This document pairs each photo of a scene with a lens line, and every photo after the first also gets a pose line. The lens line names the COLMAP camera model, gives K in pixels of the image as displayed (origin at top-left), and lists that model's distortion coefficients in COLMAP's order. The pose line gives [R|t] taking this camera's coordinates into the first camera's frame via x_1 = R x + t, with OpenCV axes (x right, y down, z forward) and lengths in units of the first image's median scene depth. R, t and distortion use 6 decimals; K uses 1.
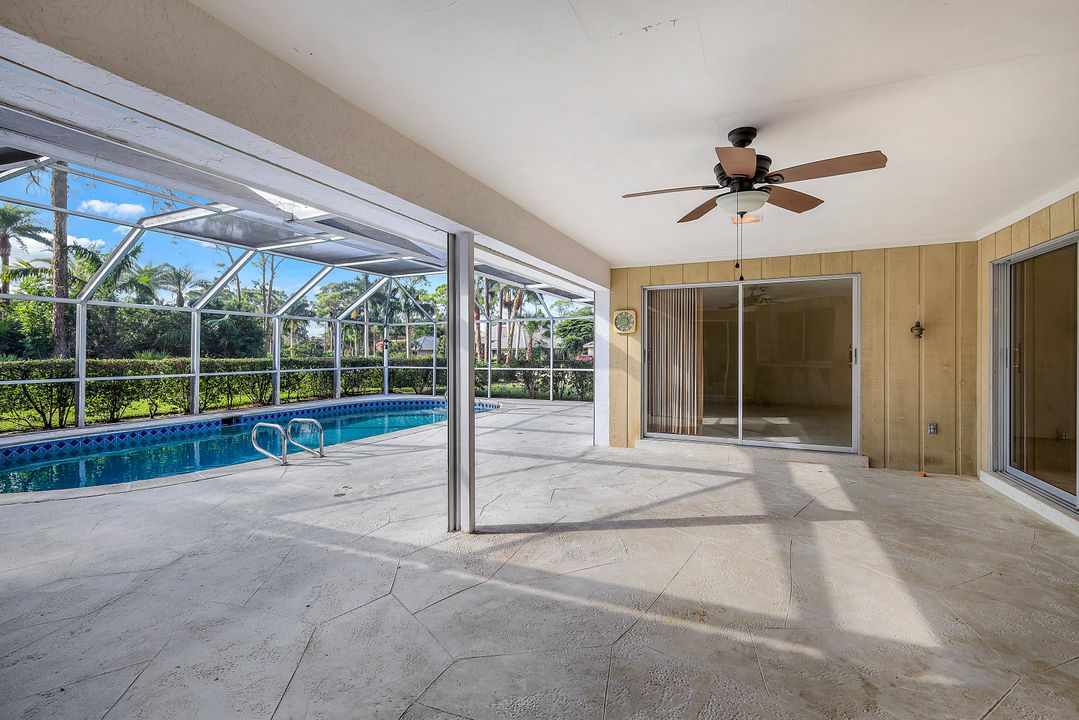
lens RADIAL K [[467.4, 0, 544.6], [0, 467.4, 354.8], [0, 0, 1]] dist [0.004180, -0.000725]
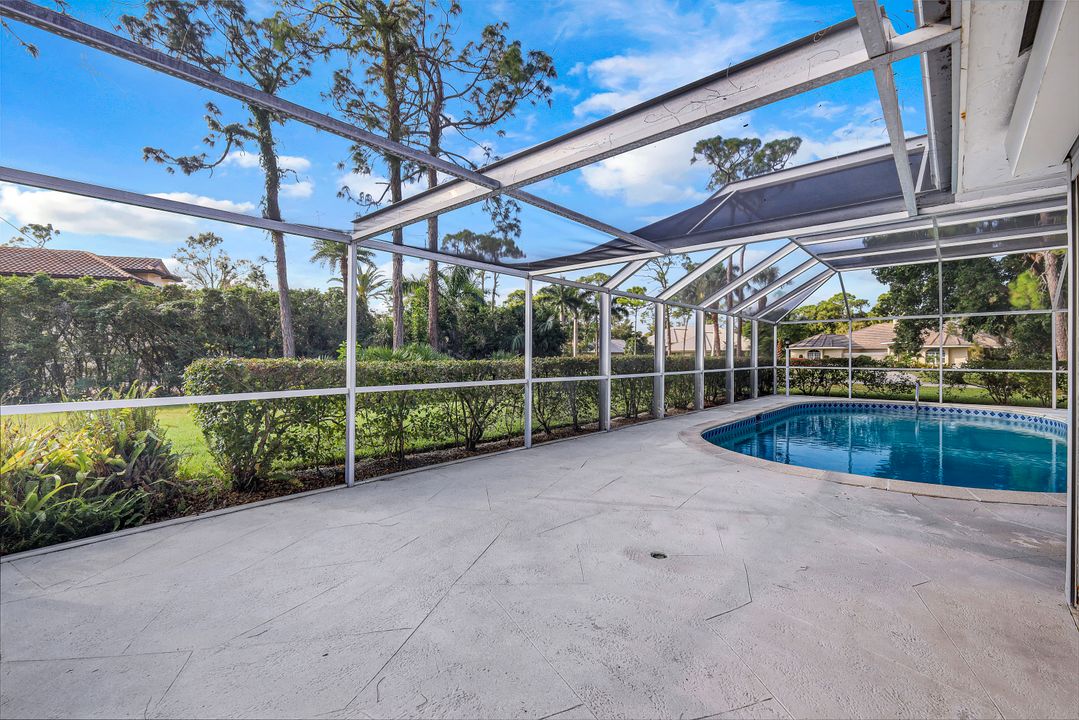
lens RADIAL K [[467.4, 0, 546.2], [0, 467.4, 351.4], [0, 0, 1]] dist [0.004180, -0.000725]
pose [[0.958220, 0.000305, -0.286031, -0.782593], [-0.004414, 0.999896, -0.013720, 0.014727], [0.285997, 0.014409, 0.958122, -0.078797]]
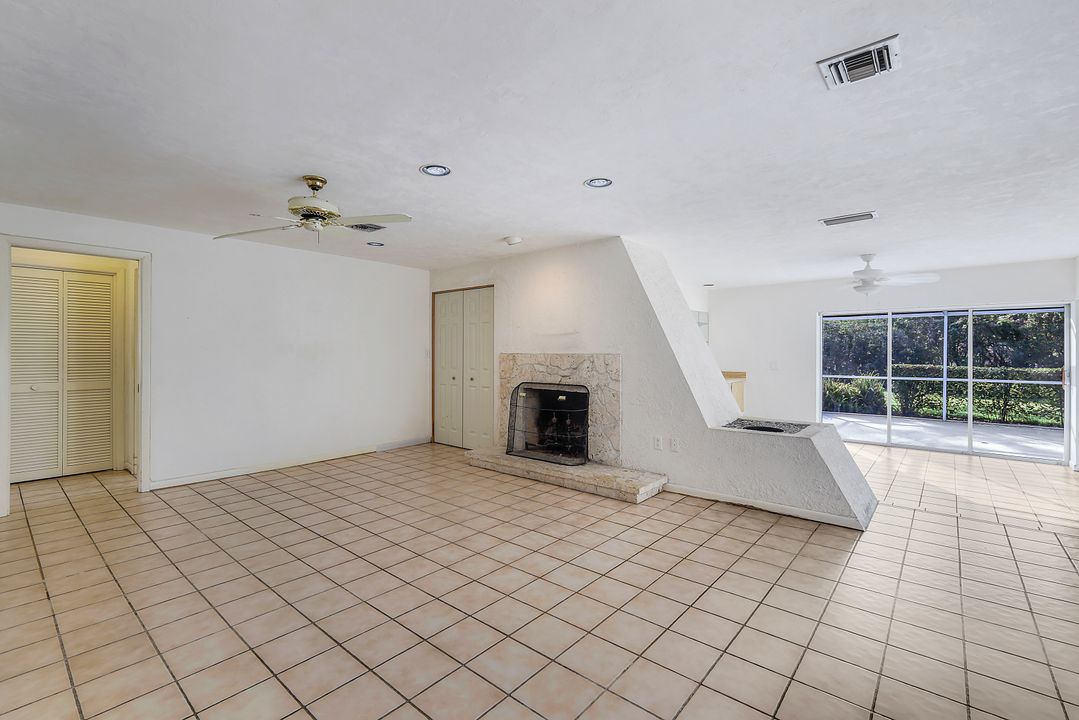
lens RADIAL K [[475.8, 0, 543.3], [0, 475.8, 348.8], [0, 0, 1]] dist [0.001645, 0.000946]
pose [[-0.275513, -0.006470, -0.961276, 0.112663], [-0.005748, 0.999971, -0.005083, -0.008946], [0.961280, 0.004125, -0.275542, -0.254985]]
